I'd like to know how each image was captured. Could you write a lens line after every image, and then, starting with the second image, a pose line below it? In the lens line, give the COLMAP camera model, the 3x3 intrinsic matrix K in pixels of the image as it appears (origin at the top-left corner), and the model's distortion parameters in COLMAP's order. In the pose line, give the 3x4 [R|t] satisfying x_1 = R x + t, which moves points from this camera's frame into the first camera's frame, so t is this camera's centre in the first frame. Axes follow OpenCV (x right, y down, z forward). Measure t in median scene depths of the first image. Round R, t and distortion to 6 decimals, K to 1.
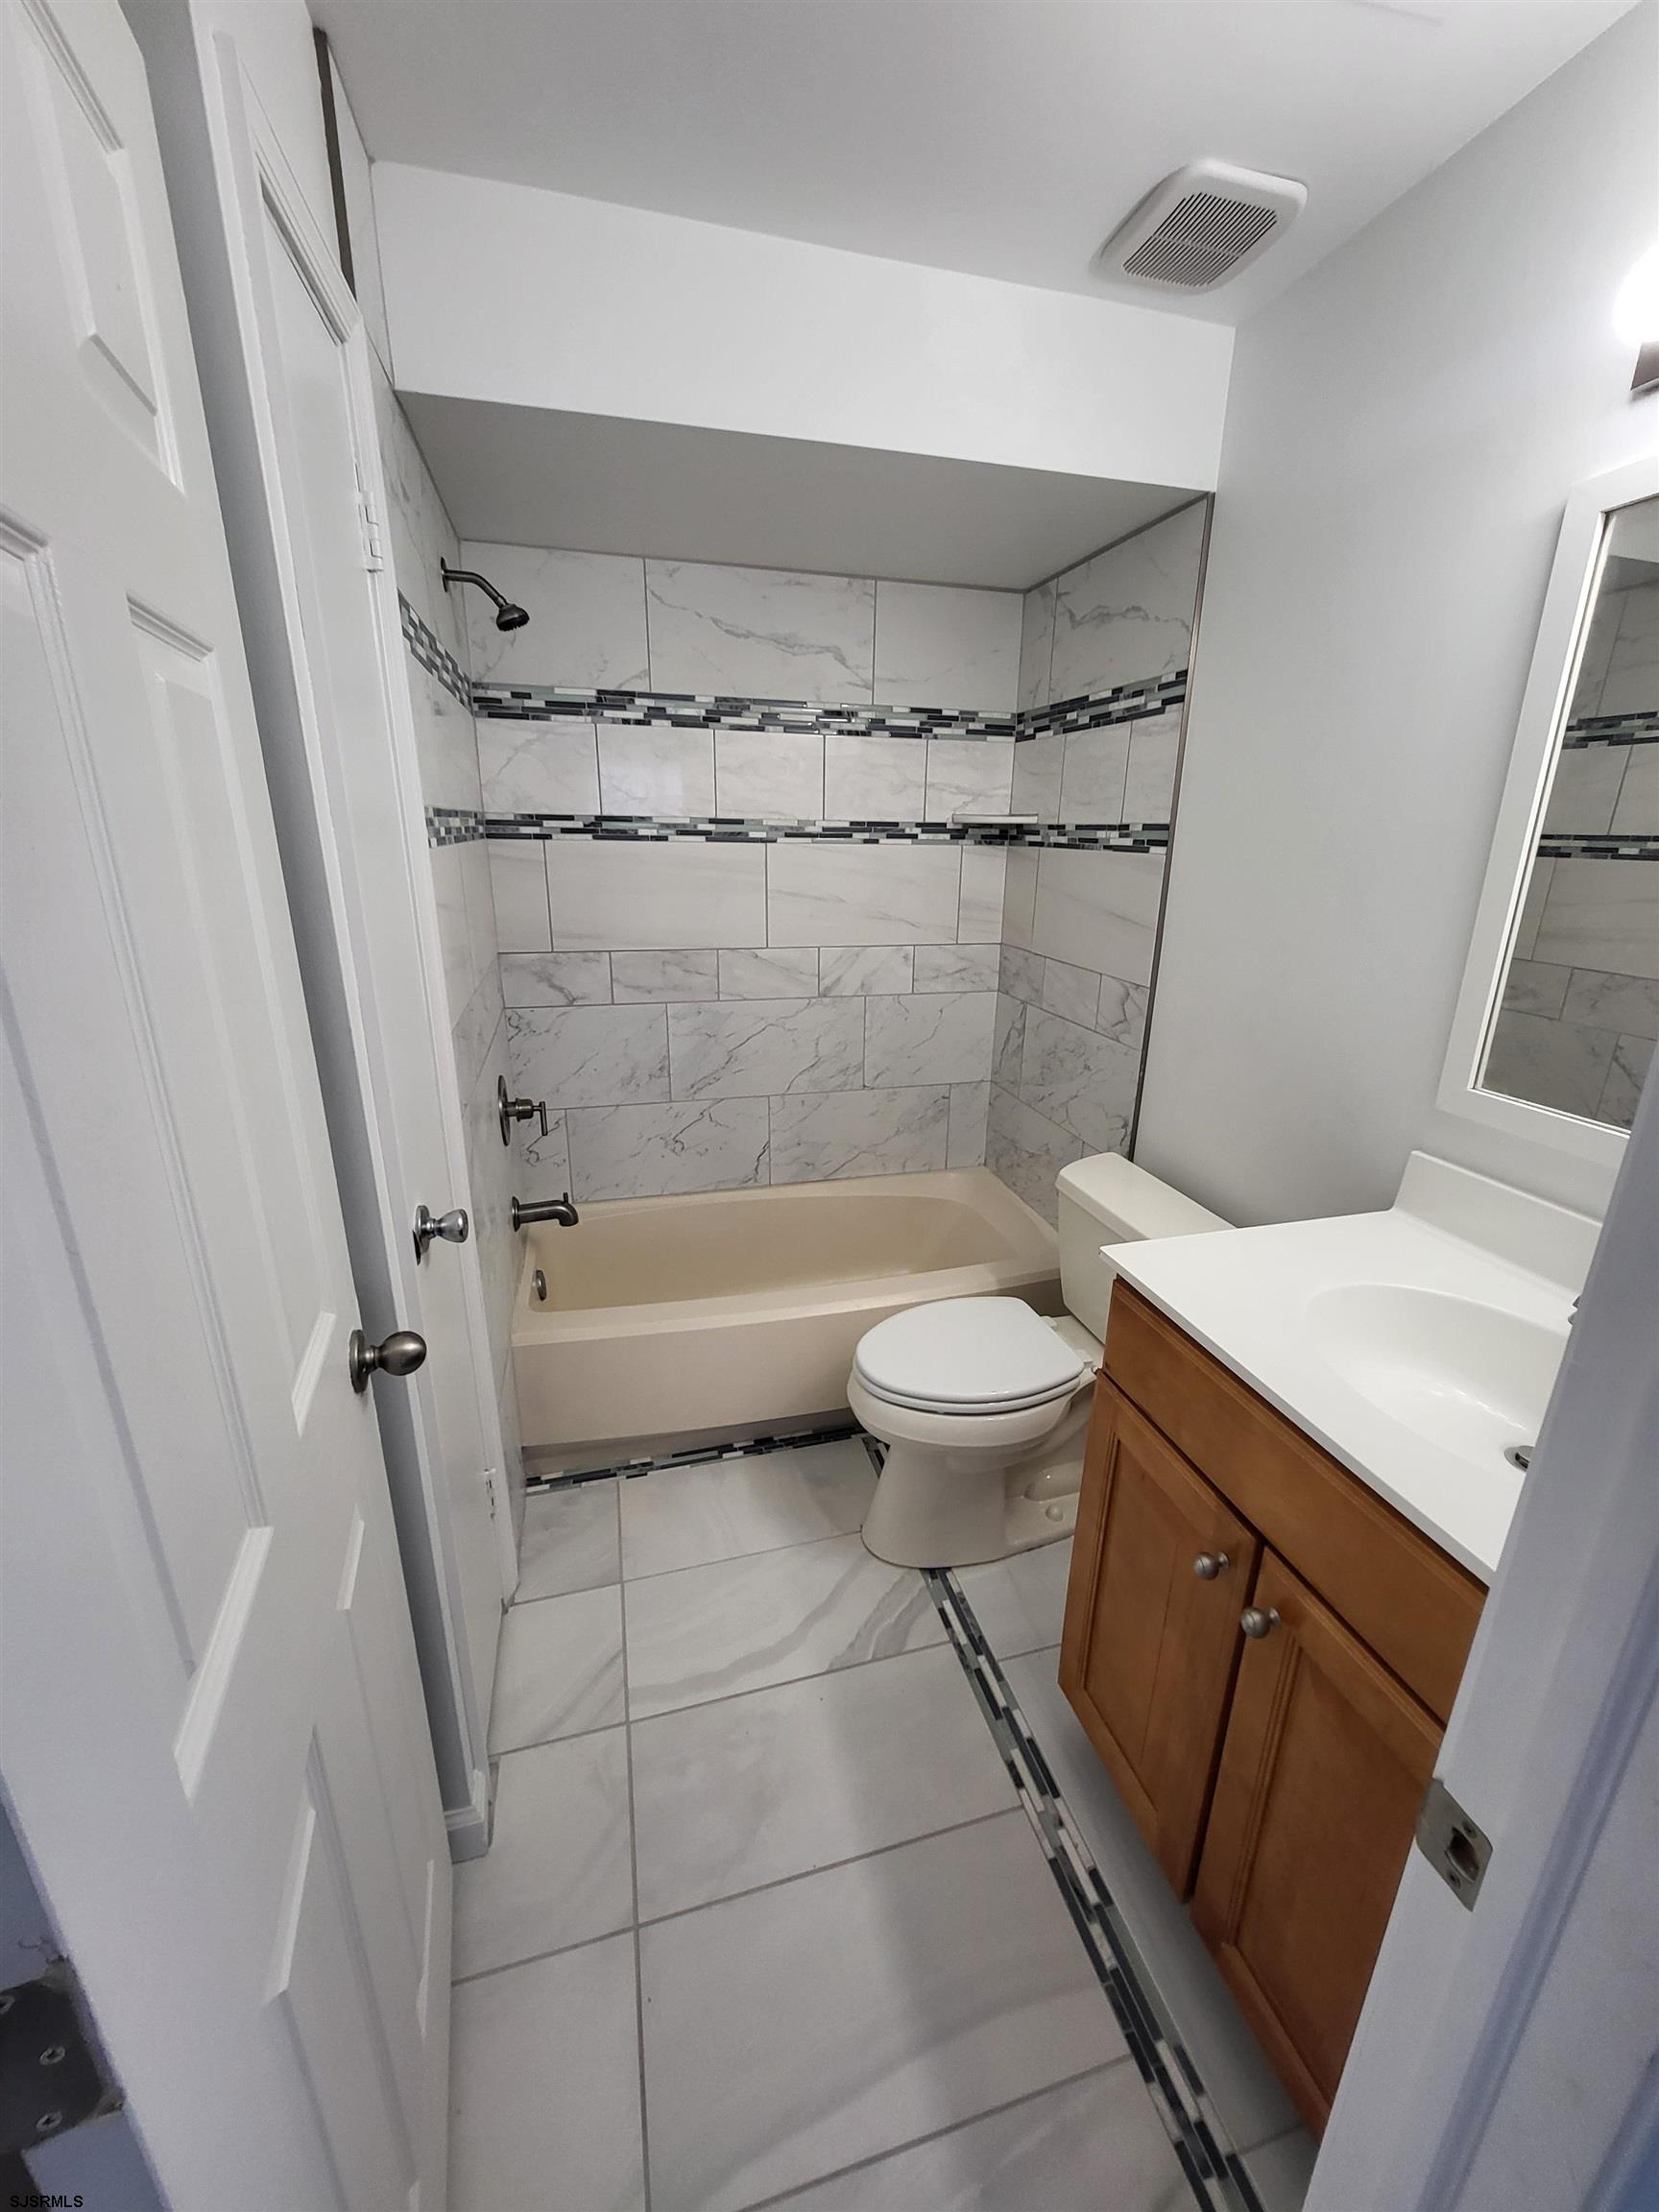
lens RADIAL K [[869.0, 0, 846.8], [0, 869.0, 1101.3], [0, 0, 1]] dist [-0.001646, 0.000188]
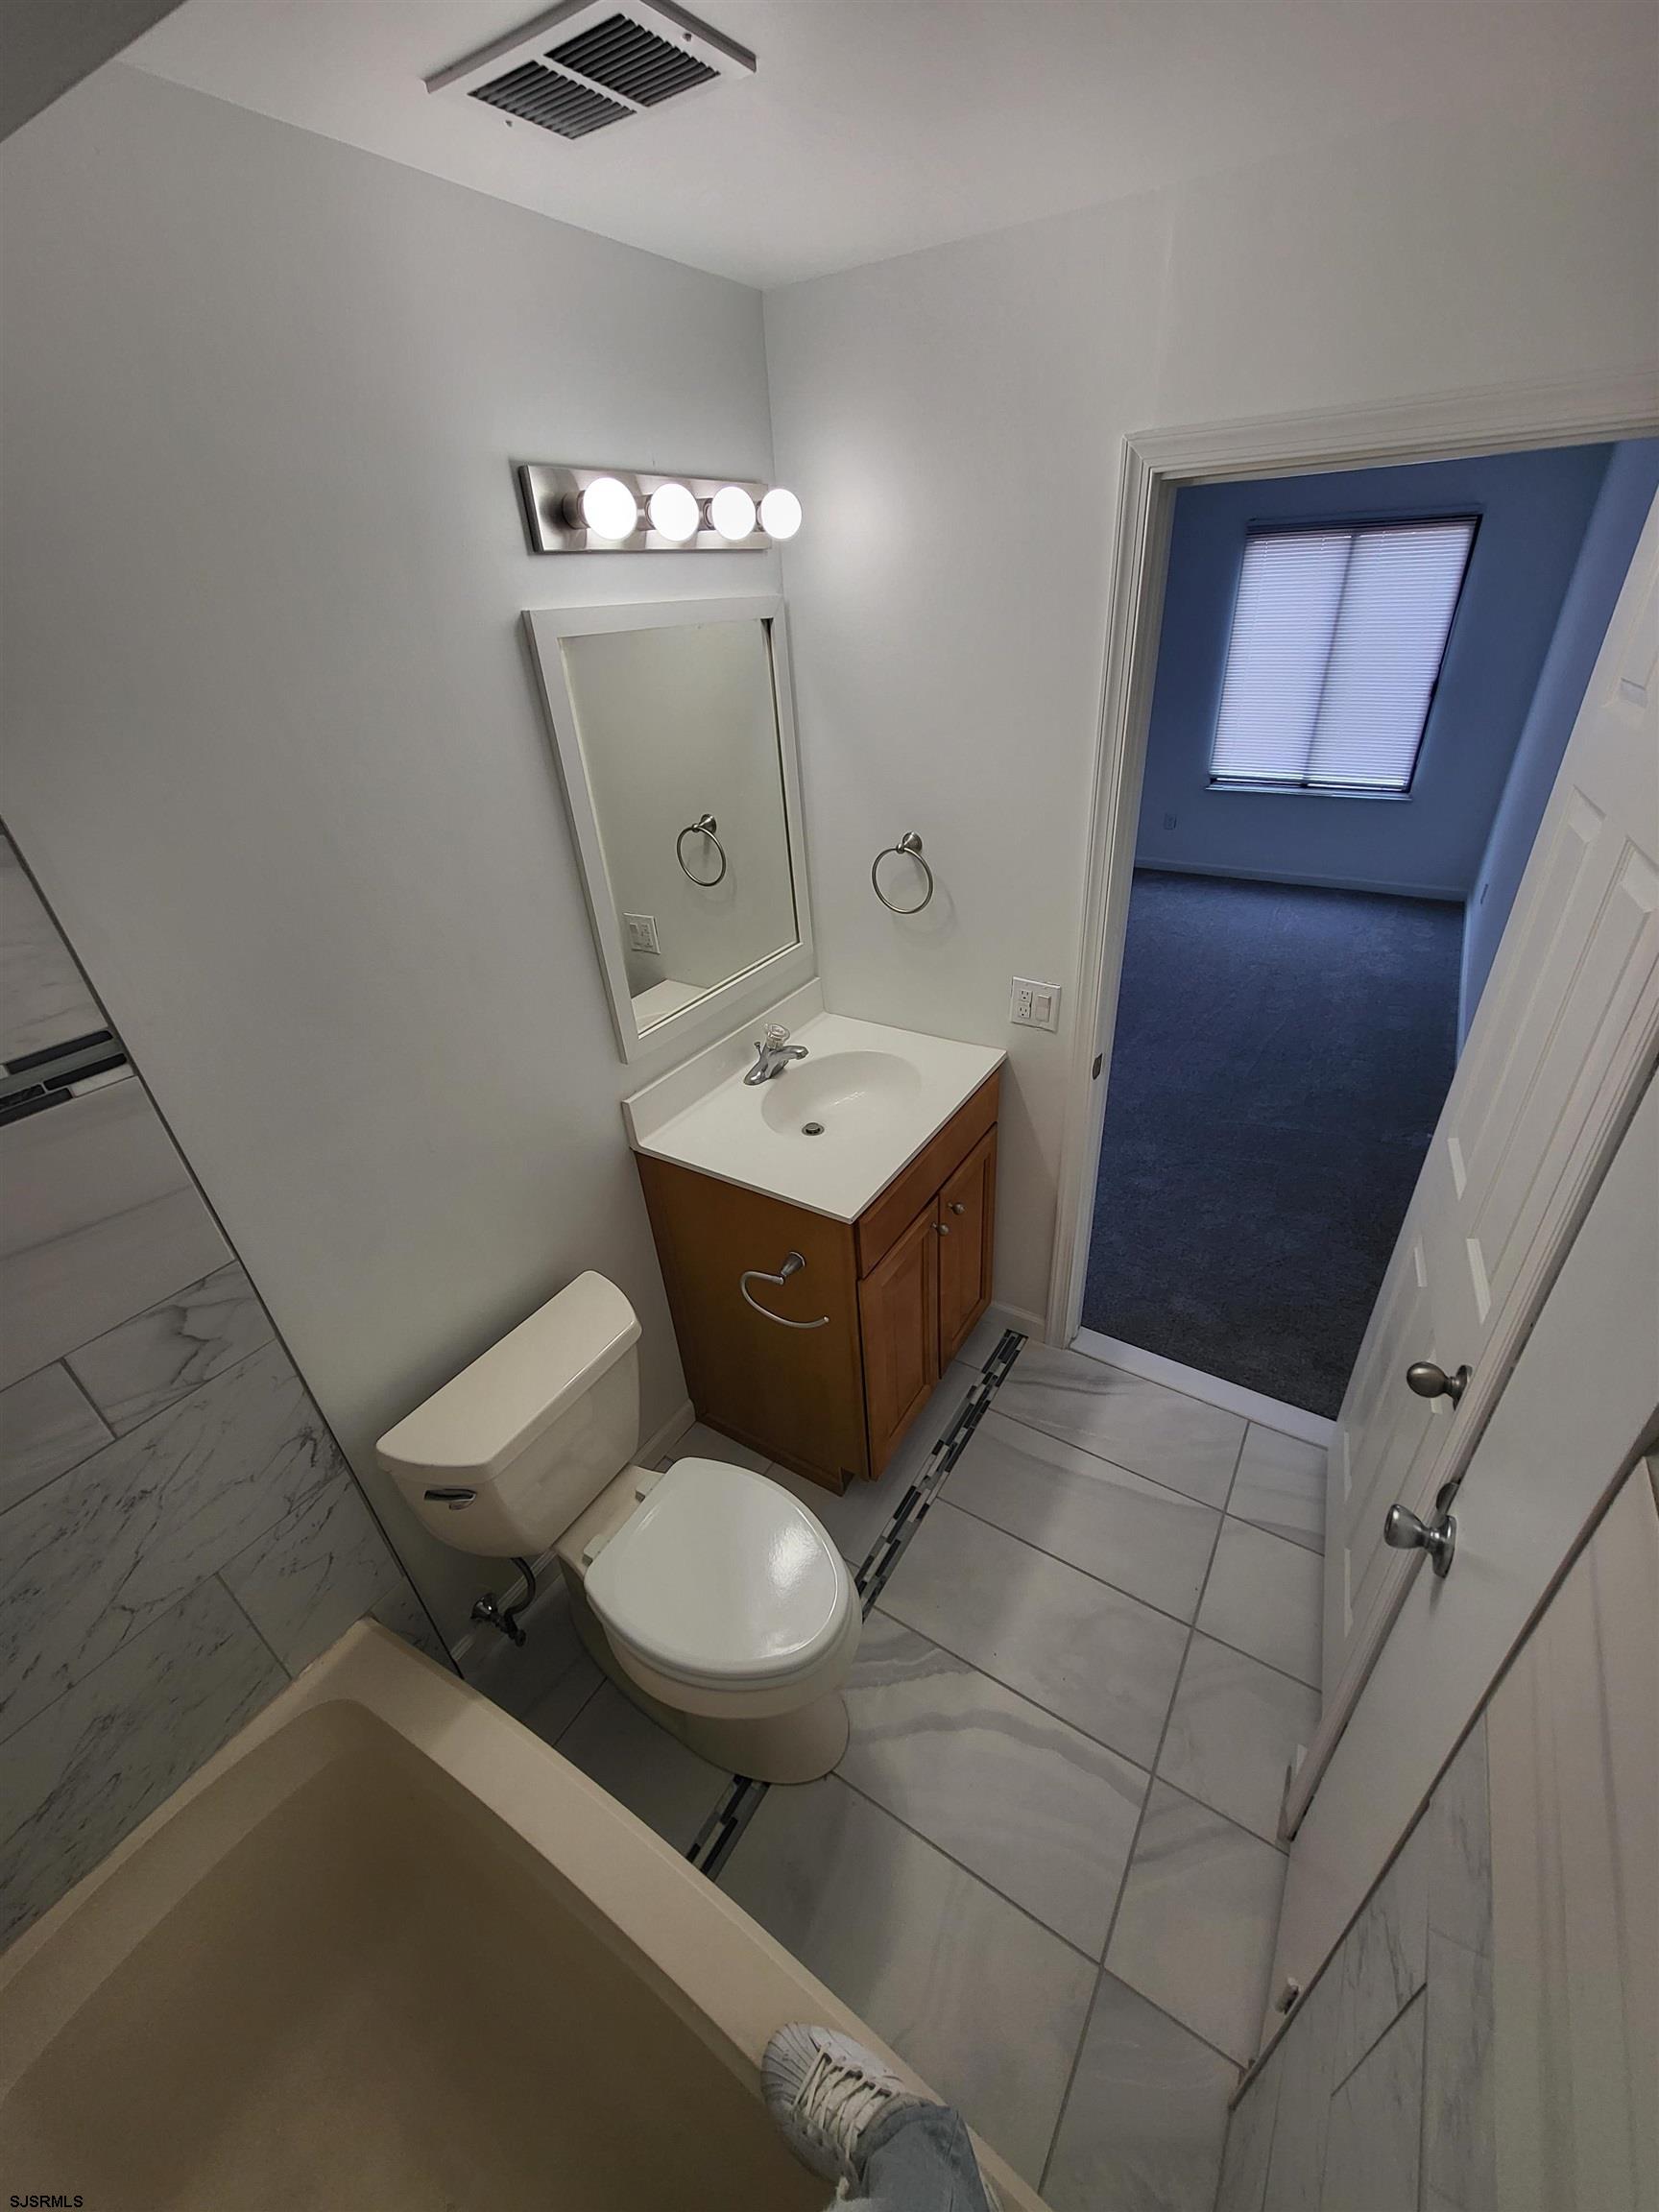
lens RADIAL K [[869.0, 0, 826.1], [0, 869.0, 1102.7], [0, 0, 1]] dist [-0.001646, 0.000188]
pose [[-0.670603, -0.350629, 0.653720, -0.366600], [0.258032, 0.715959, 0.648708, -0.633516], [-0.695493, 0.603707, -0.389651, 1.122571]]
